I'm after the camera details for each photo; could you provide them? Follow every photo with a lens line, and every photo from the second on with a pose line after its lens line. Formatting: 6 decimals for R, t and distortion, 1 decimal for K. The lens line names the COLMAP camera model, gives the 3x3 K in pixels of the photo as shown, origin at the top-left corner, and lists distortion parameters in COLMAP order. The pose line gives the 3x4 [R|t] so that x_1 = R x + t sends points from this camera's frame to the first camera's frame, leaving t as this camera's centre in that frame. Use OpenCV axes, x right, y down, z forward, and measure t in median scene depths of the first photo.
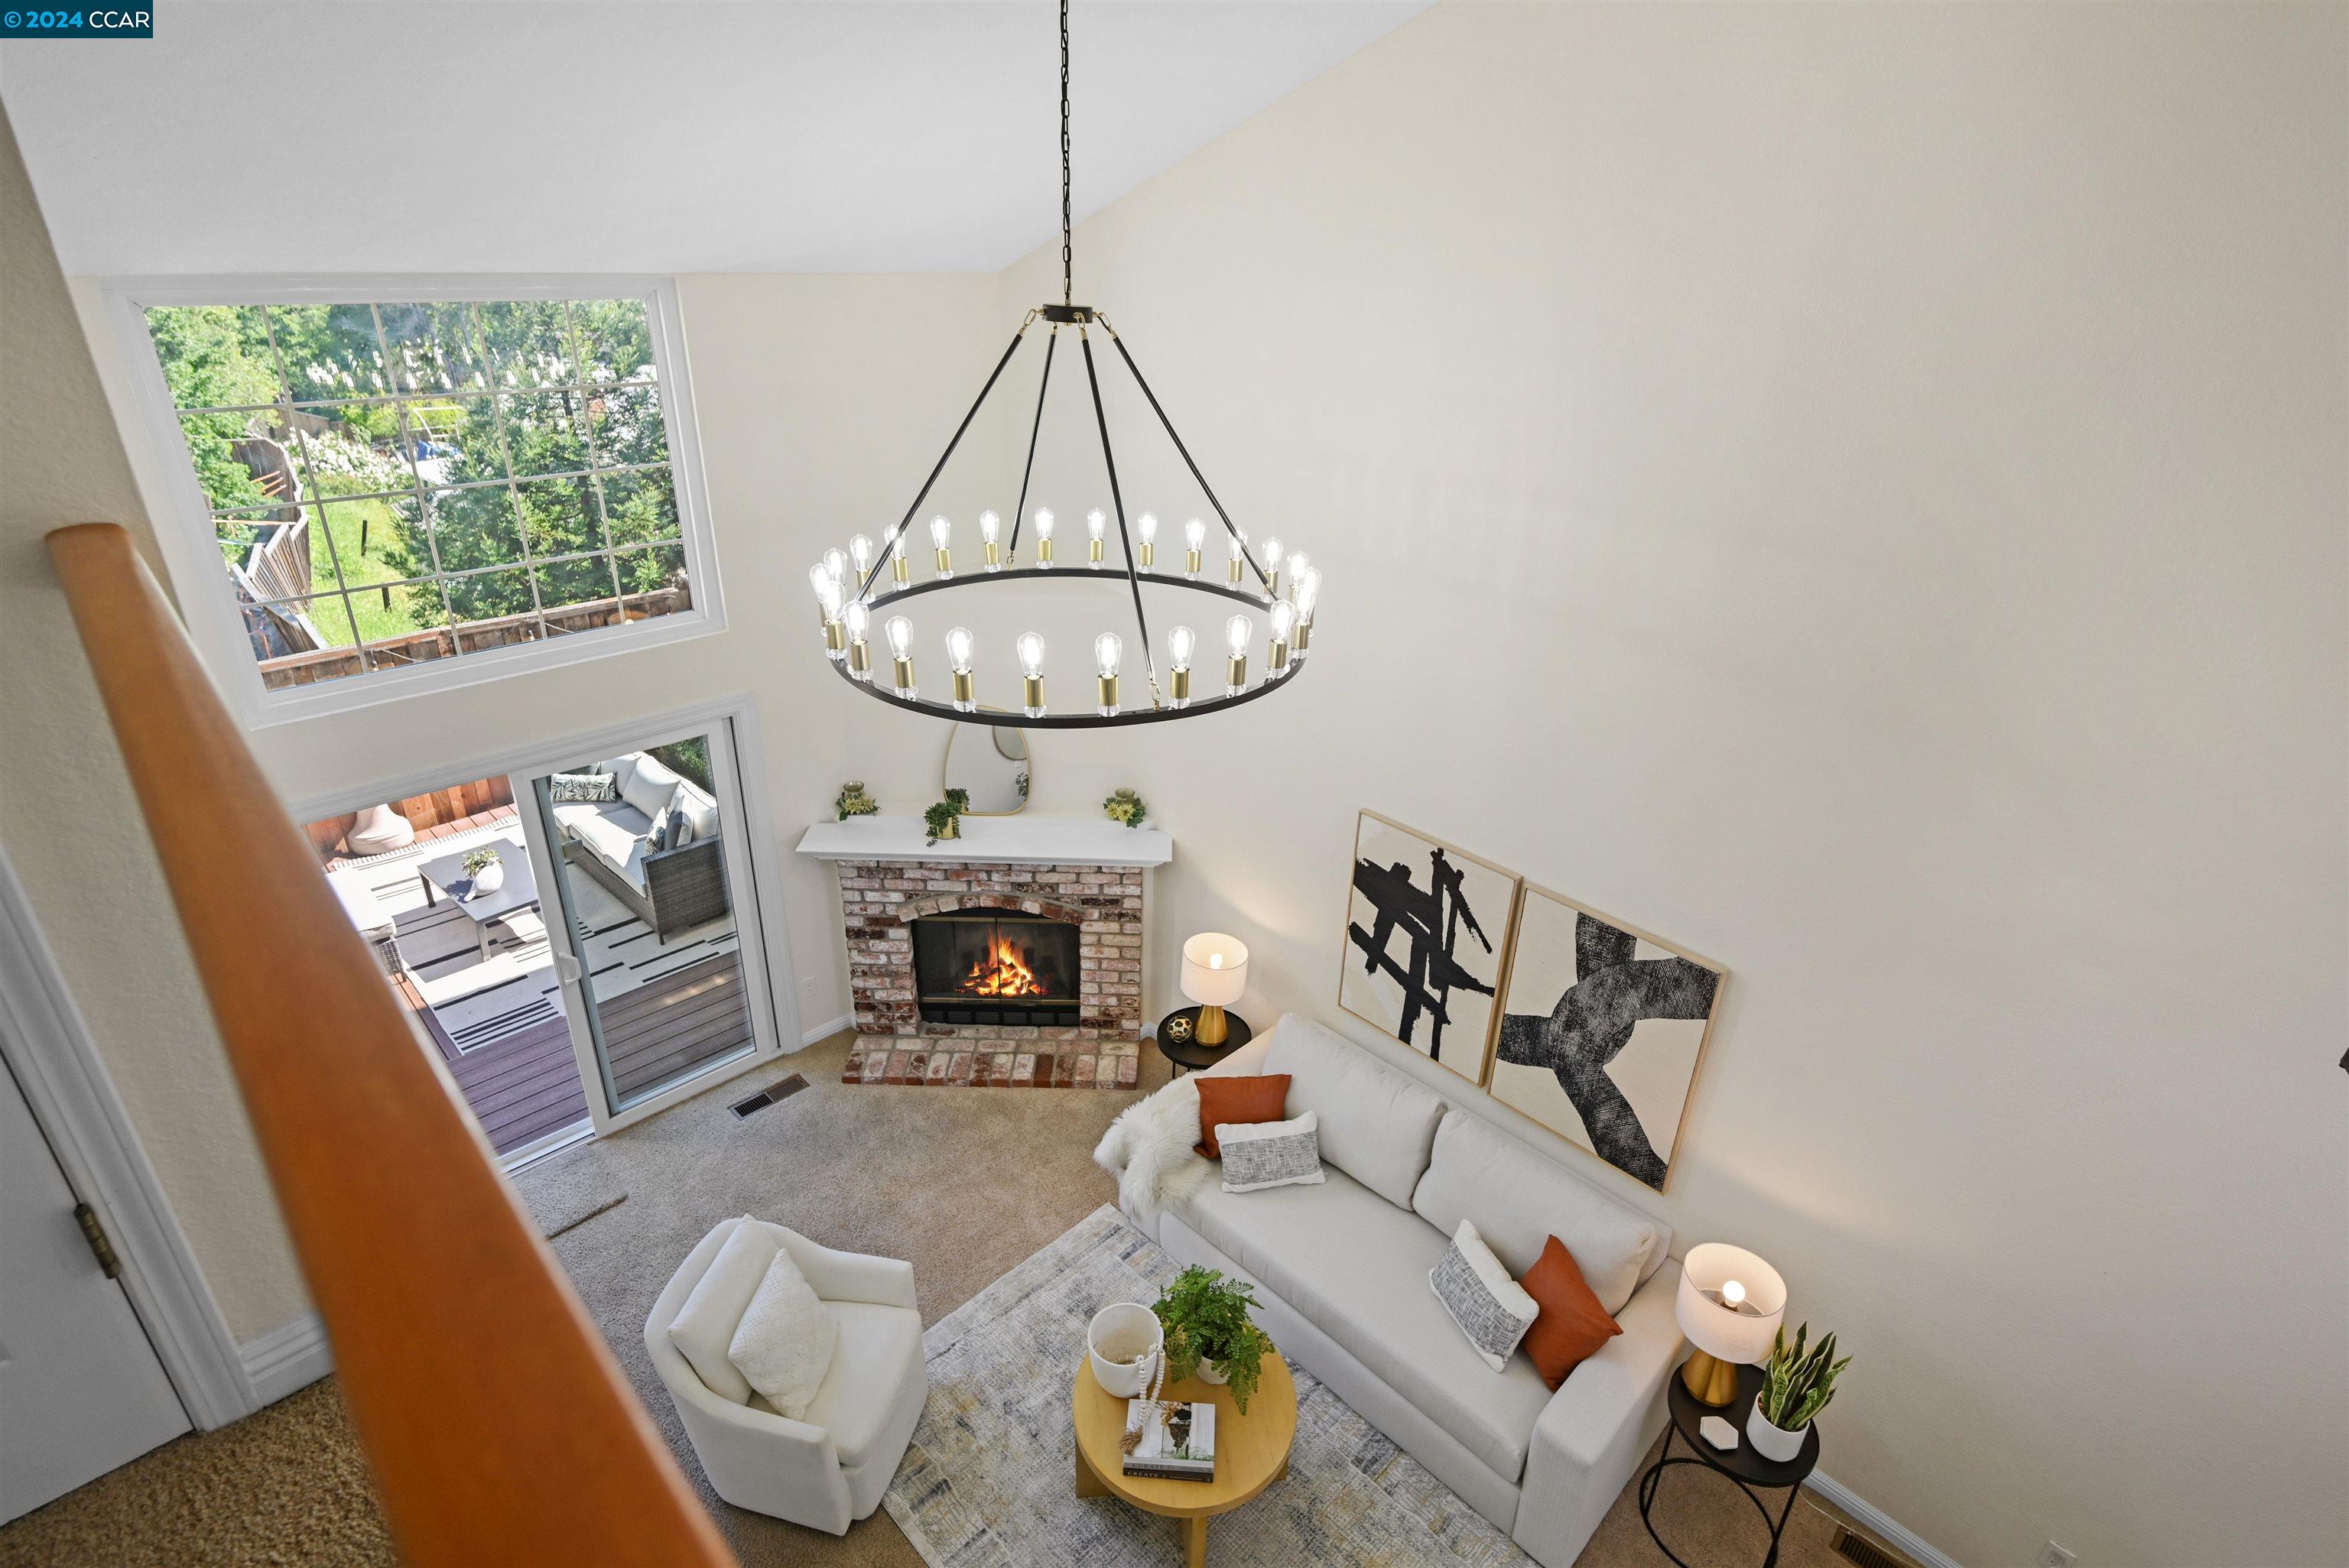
lens RADIAL K [[1167.8, 0, 1169.3], [0, 1167.8, 788.8], [0, 0, 1]] dist [-0.001328, 0.002301]
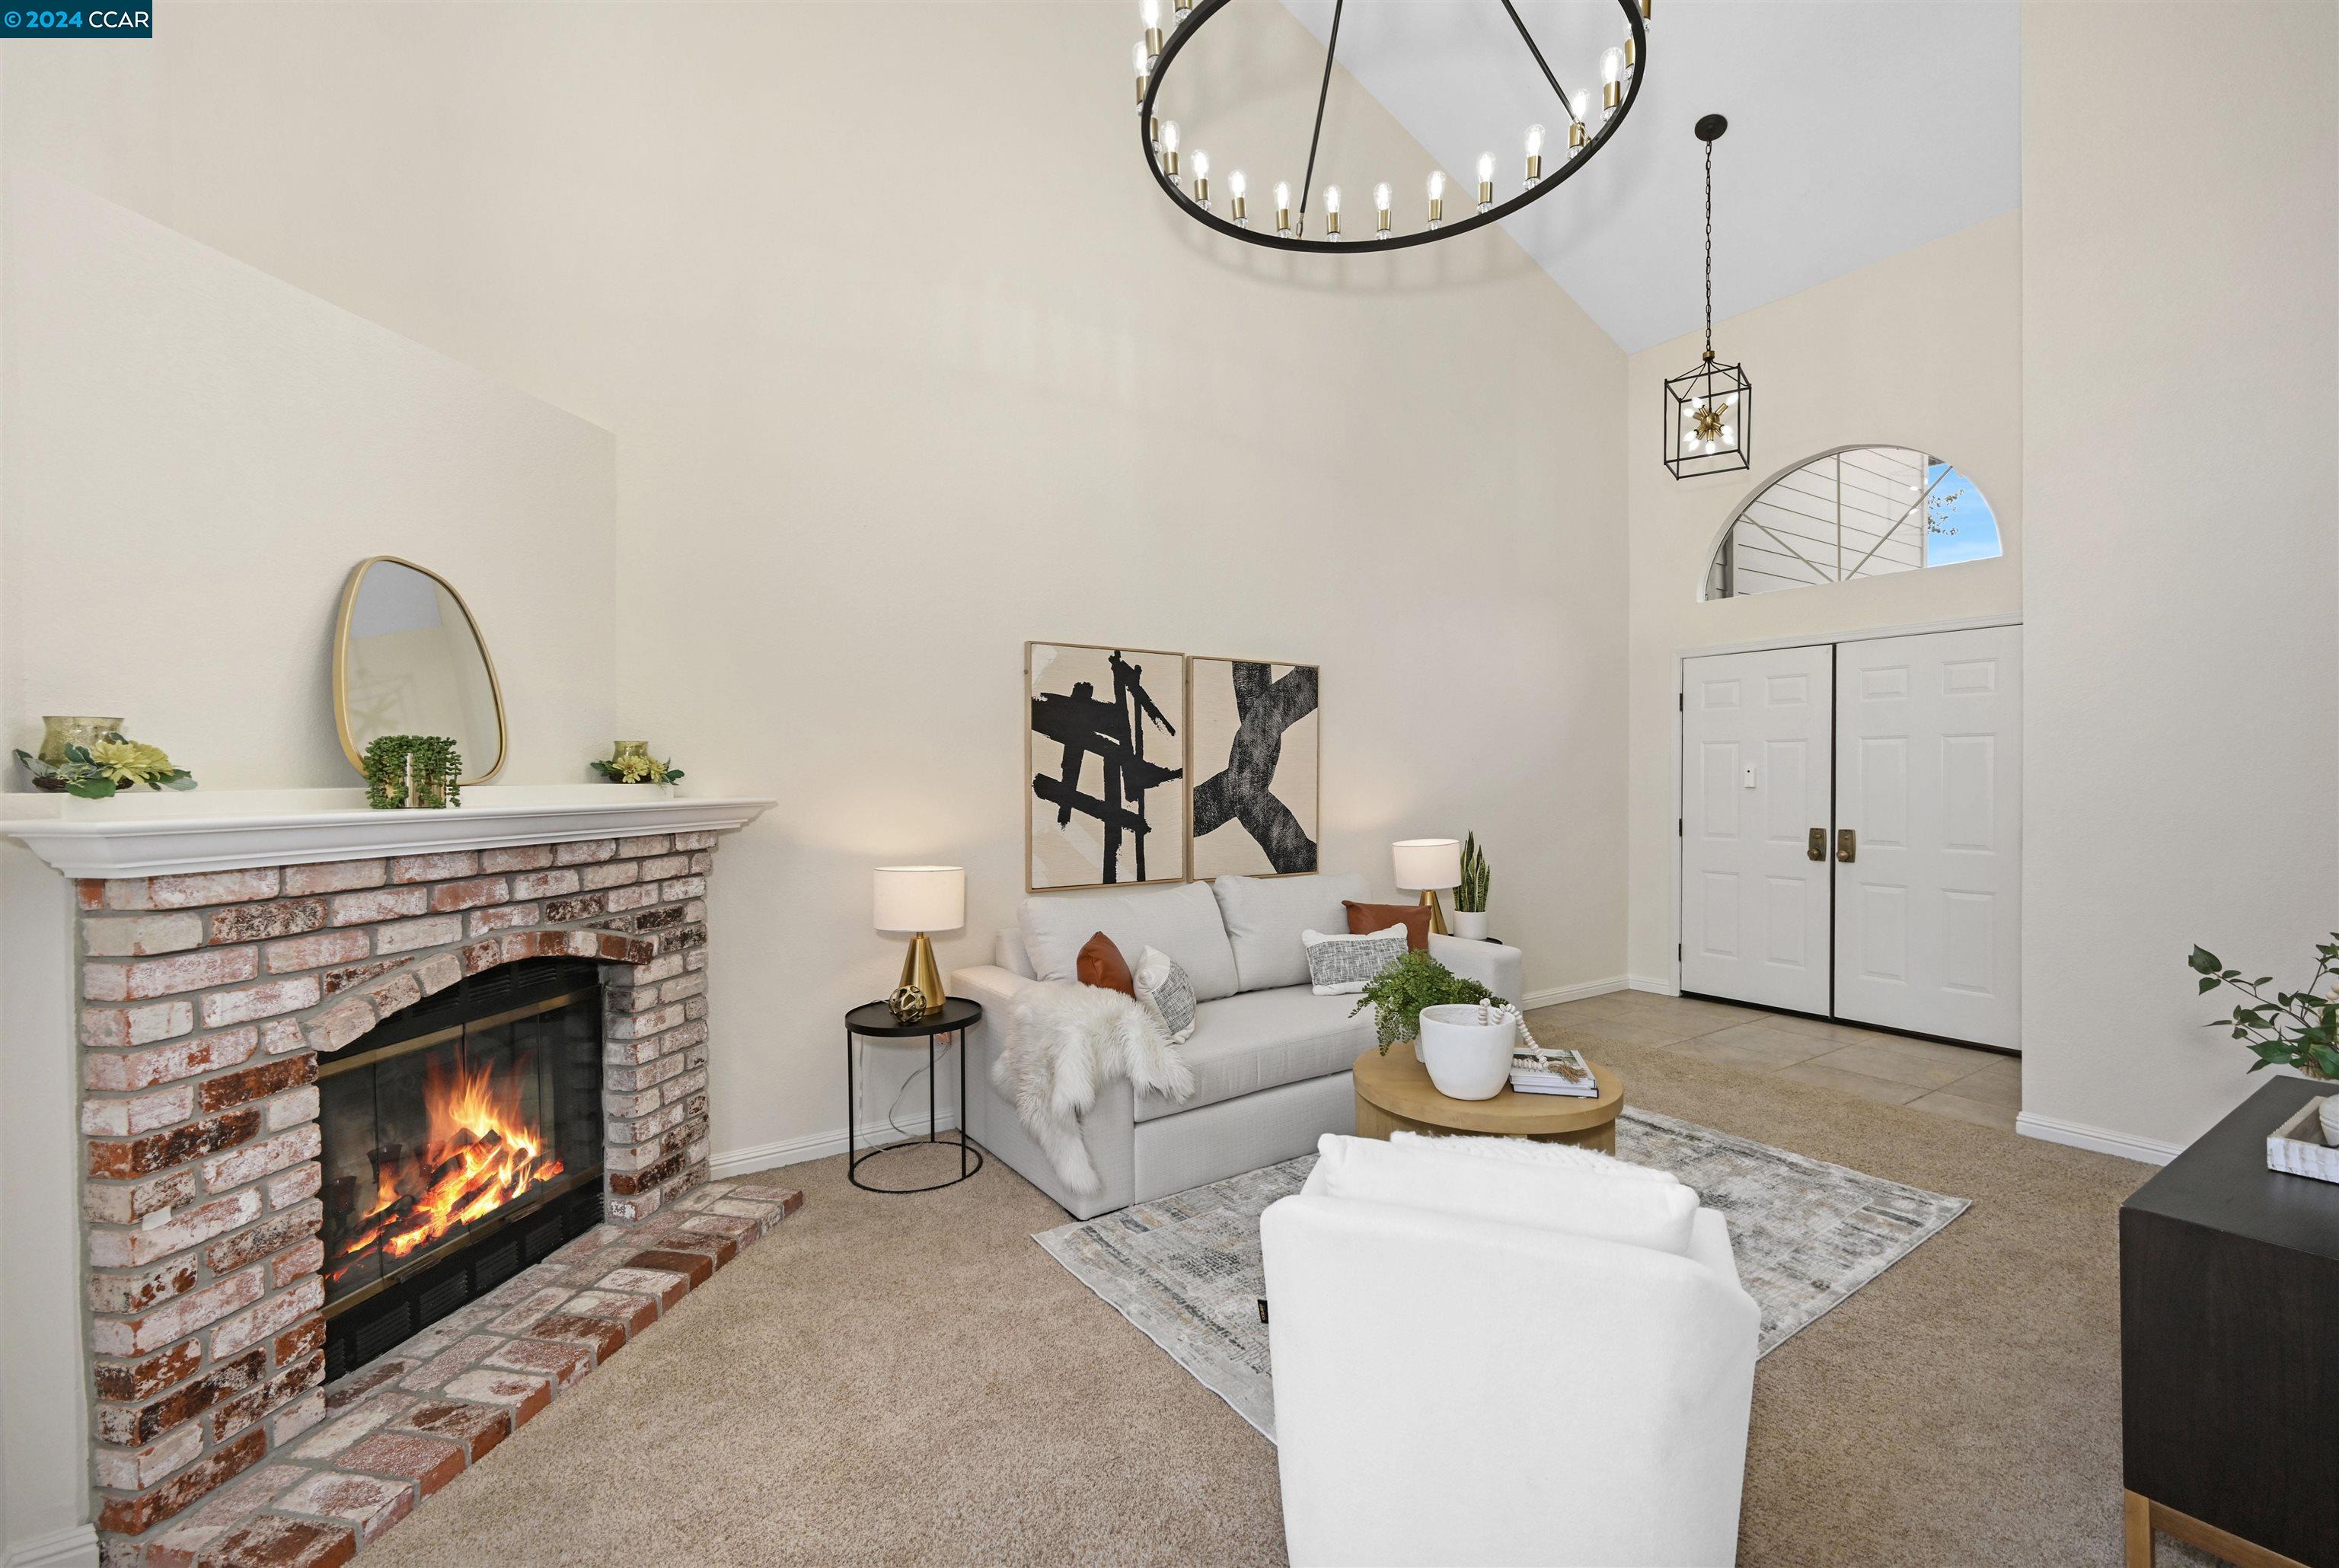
lens RADIAL K [[994.1, 0, 1176.3], [0, 994.1, 790.0], [0, 0, 1]] dist [0.003716, -0.000480]
pose [[0.172978, -0.041430, 0.984054, -0.595713], [0.439545, 0.897352, -0.039484, 0.204061], [-0.881407, 0.439366, 0.173433, 0.773127]]
